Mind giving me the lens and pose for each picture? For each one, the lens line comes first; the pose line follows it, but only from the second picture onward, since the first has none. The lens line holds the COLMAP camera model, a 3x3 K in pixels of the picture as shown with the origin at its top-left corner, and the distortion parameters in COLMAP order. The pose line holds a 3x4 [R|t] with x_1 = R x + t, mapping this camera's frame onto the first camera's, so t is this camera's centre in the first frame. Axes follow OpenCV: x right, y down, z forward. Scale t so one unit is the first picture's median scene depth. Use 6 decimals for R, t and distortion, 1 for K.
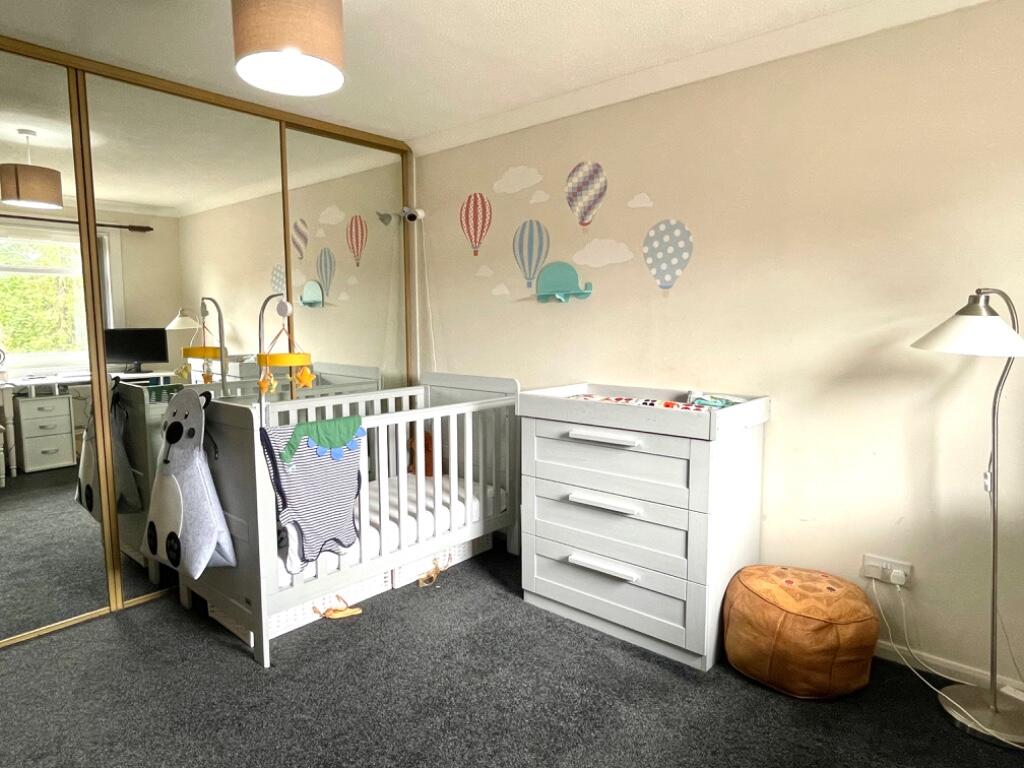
lens RADIAL K [[607.9, 0, 512.1], [0, 607.9, 381.9], [0, 0, 1]] dist [-0.002083, -0.004119]
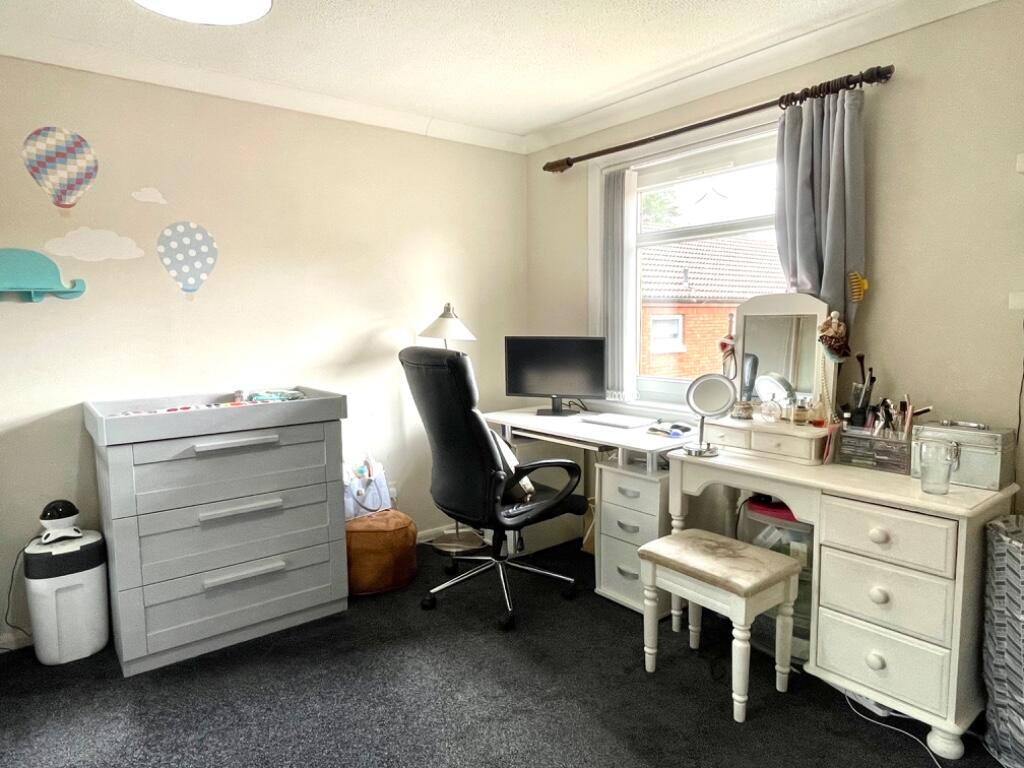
lens RADIAL K [[630.0, 0, 511.5], [0, 630.0, 382.6], [0, 0, 1]] dist [-0.000179, -0.000667]
pose [[0.188159, -0.098267, 0.977210, -0.651602], [0.112751, 0.990565, 0.077900, -0.029118], [-0.975645, 0.095523, 0.197464, 0.305716]]
